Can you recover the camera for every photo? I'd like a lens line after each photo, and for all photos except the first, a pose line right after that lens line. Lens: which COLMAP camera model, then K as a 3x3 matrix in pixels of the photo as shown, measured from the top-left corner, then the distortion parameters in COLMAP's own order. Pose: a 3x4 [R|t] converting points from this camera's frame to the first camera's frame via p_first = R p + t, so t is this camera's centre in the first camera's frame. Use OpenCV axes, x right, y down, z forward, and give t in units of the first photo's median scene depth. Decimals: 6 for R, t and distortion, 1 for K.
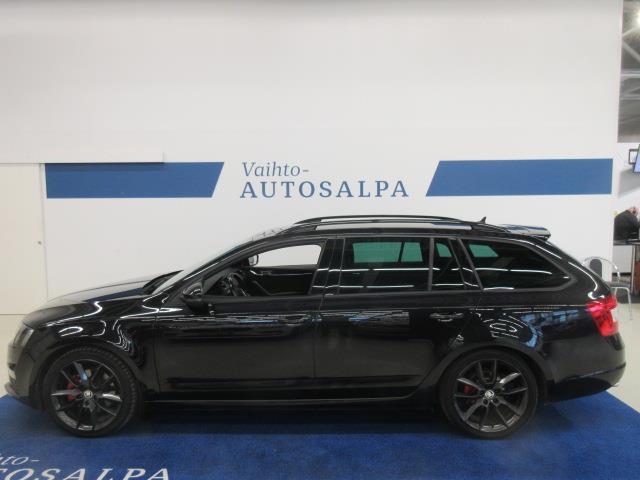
lens RADIAL K [[474.4, 0, 320.0], [0, 474.4, 240.0], [0, 0, 1]] dist [-0.001920, 0.002423]
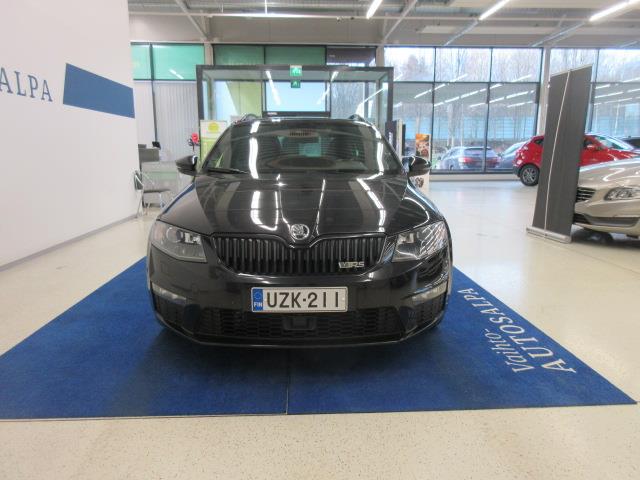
lens RADIAL K [[474.4, 0, 320.0], [0, 474.4, 240.0], [0, 0, 1]] dist [-0.001920, 0.002423]
pose [[-0.057365, -0.175566, 0.982795, -0.674262], [0.073950, 0.980965, 0.179555, 0.027627], [-0.995611, 0.082978, -0.043290, 0.602771]]
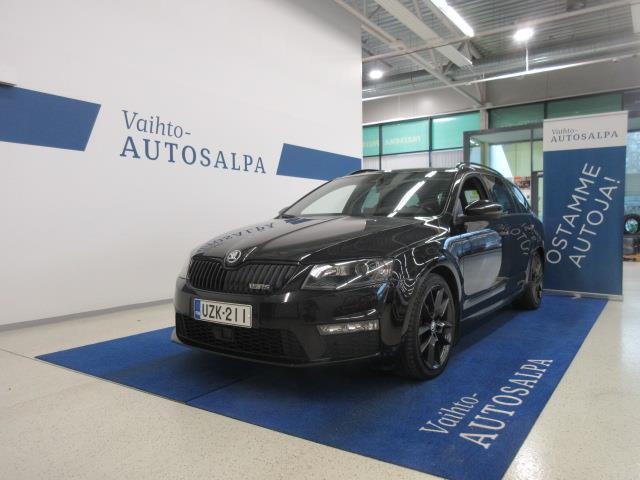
lens RADIAL K [[492.2, 0, 320.0], [0, 492.2, 240.0], [0, 0, 1]] dist [-0.002293, -0.000233]
pose [[0.556657, -0.026450, 0.830321, -0.646615], [0.069300, 0.997488, -0.014684, 0.077917], [-0.827847, 0.065715, 0.557092, 0.311714]]
